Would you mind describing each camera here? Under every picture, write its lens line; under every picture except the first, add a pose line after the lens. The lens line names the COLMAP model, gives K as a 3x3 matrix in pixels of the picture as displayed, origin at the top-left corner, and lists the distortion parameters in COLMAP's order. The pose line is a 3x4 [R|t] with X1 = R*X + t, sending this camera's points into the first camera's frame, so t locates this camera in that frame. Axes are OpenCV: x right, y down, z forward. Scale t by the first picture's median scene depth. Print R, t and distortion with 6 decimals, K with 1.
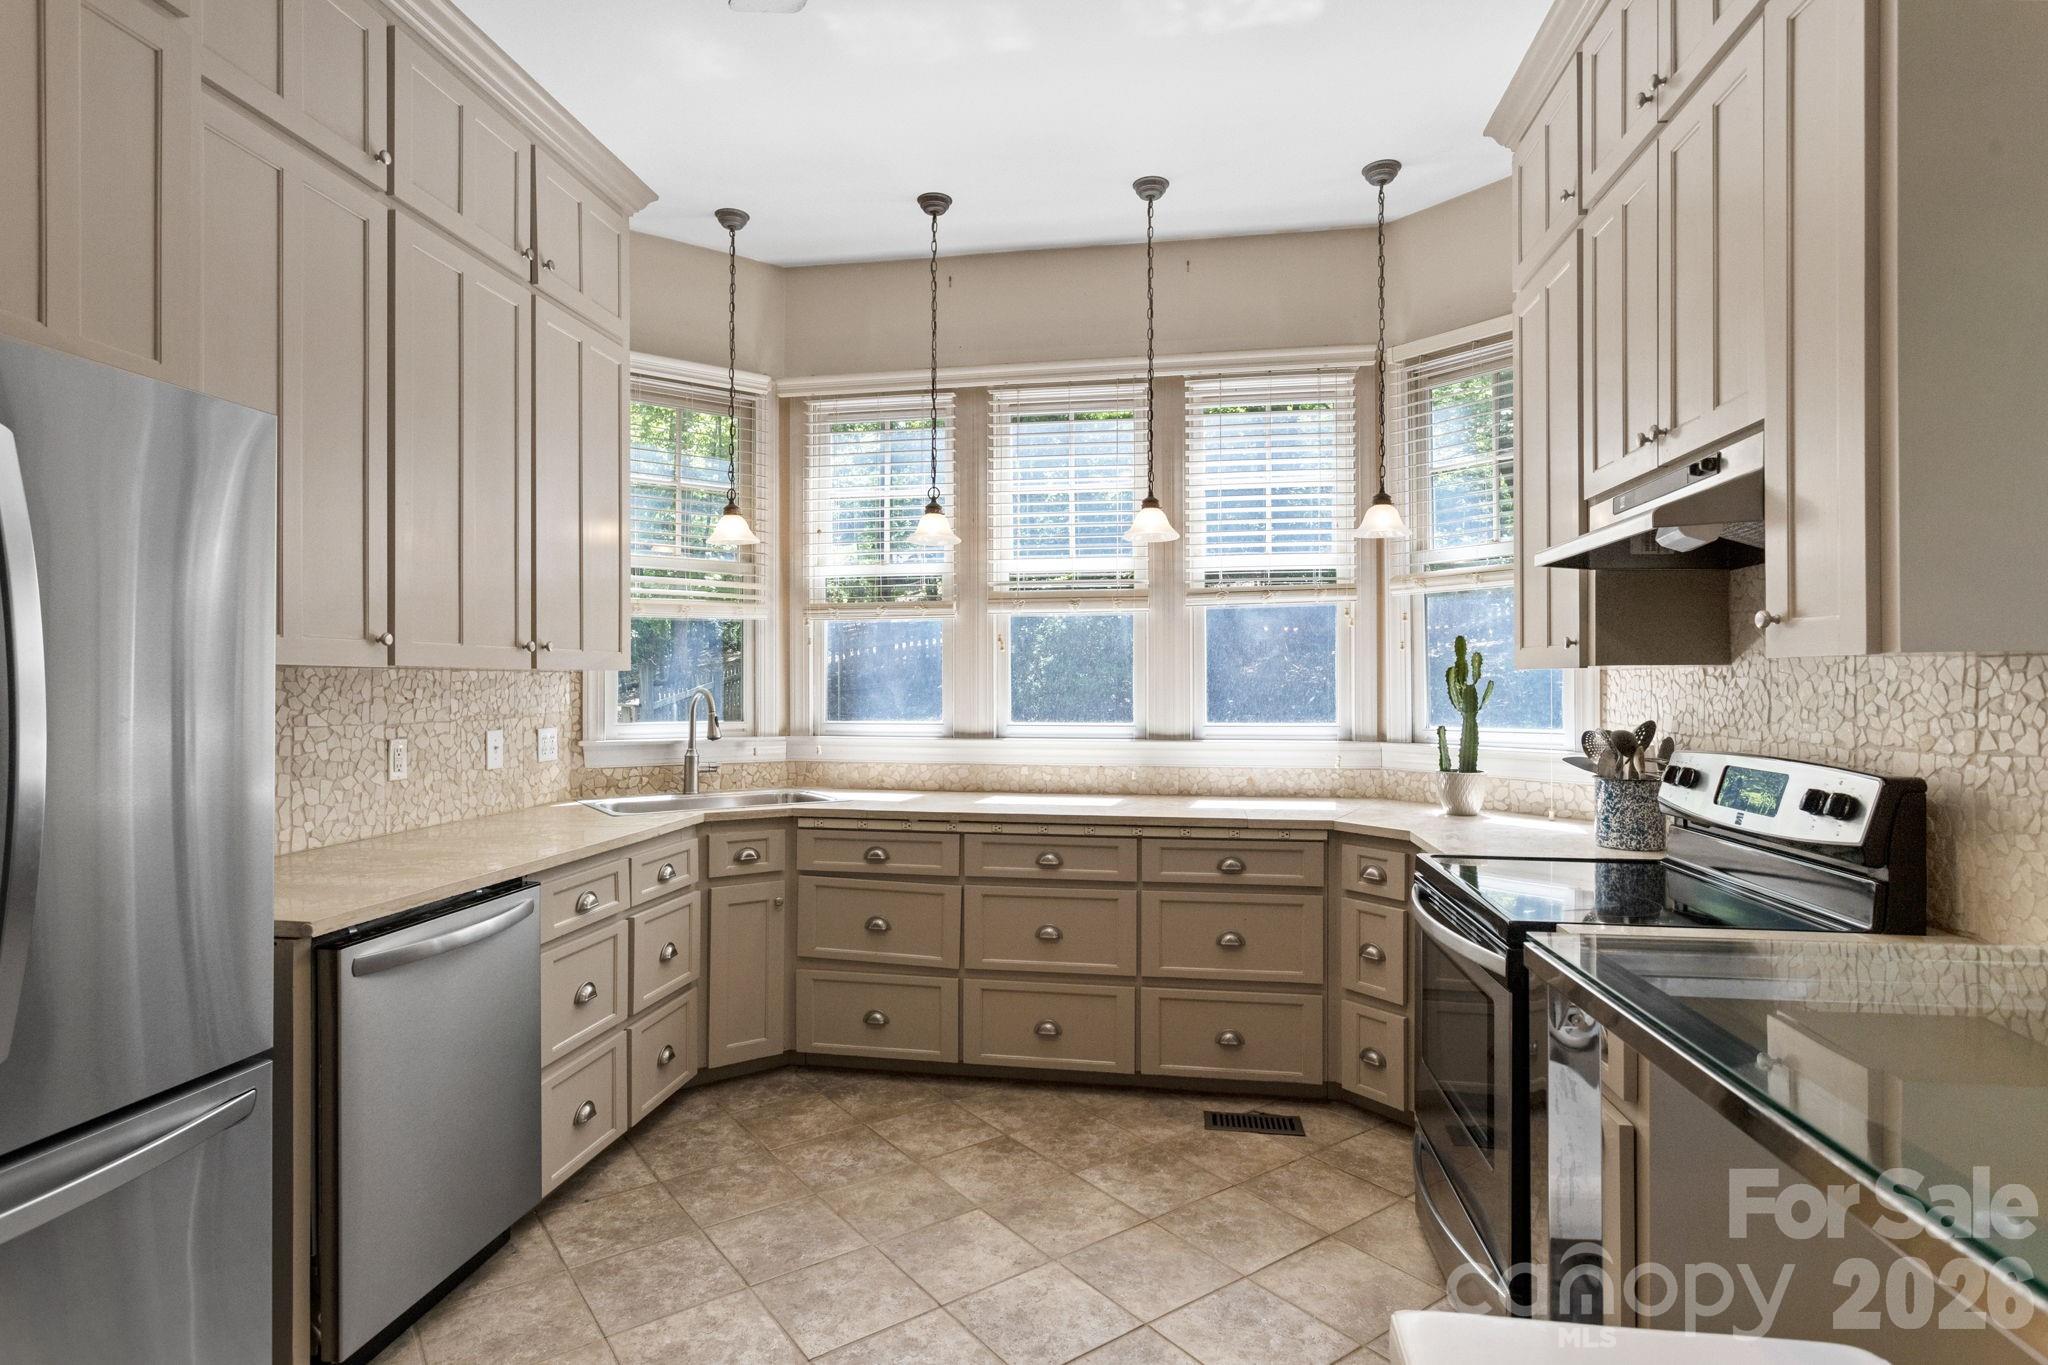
lens RADIAL K [[1029.8, 0, 1024.0], [0, 1029.8, 685.3], [0, 0, 1]] dist [-0.016157, 0.000112]
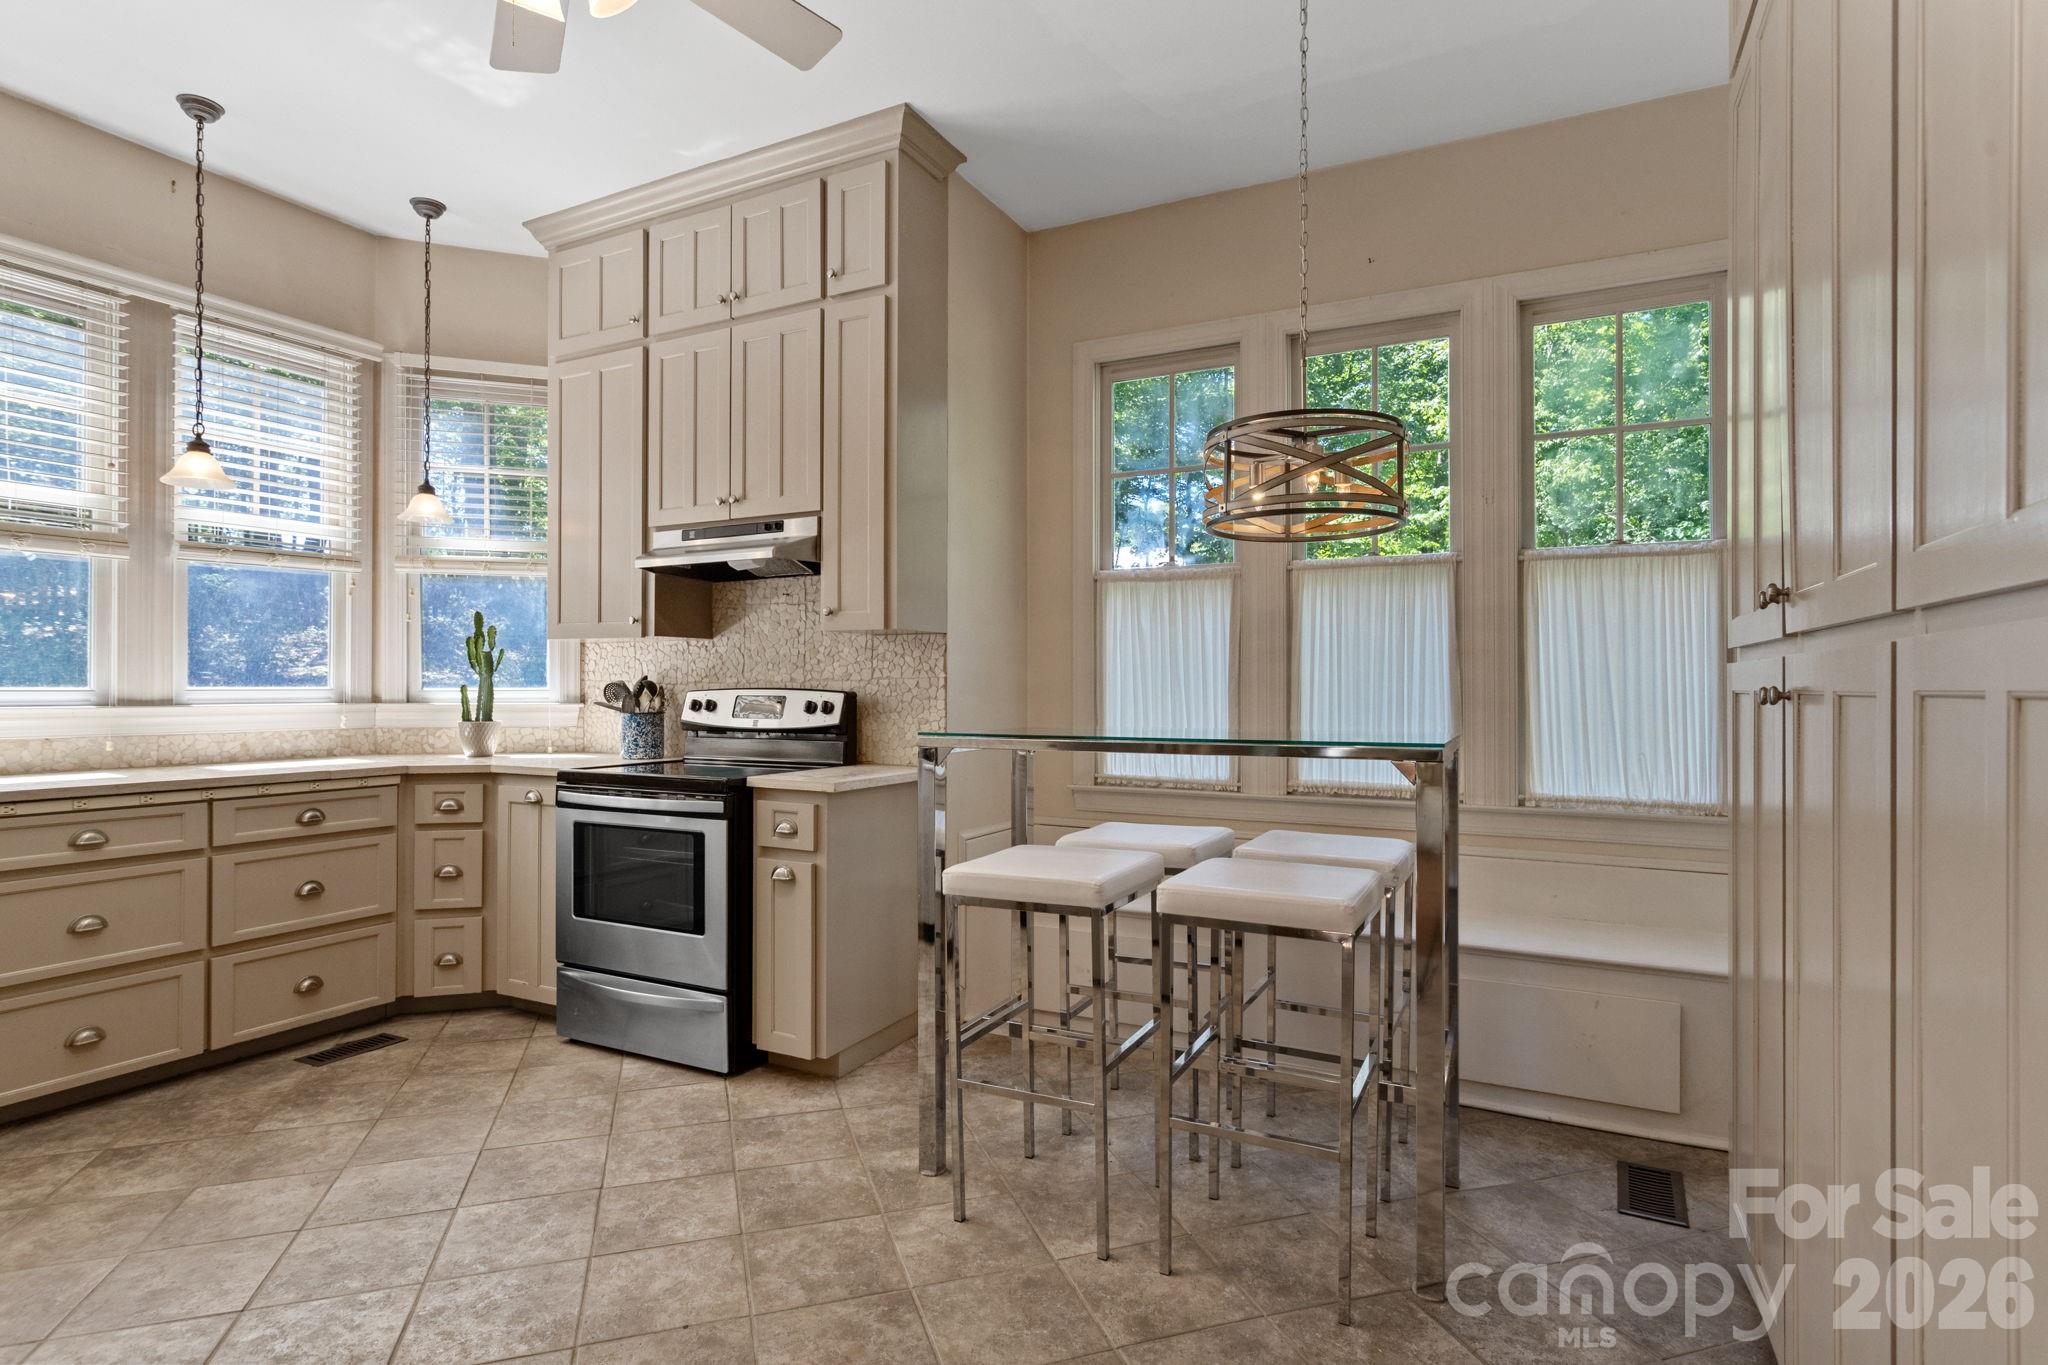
lens RADIAL K [[971.4, 0, 1029.2], [0, 971.4, 686.7], [0, 0, 1]] dist [0.000267, 0.000470]
pose [[0.321480, -0.003223, 0.946911, -0.491734], [-0.001256, 0.999992, 0.003830, 0.038700], [-0.946915, -0.002420, 0.321474, -0.000755]]
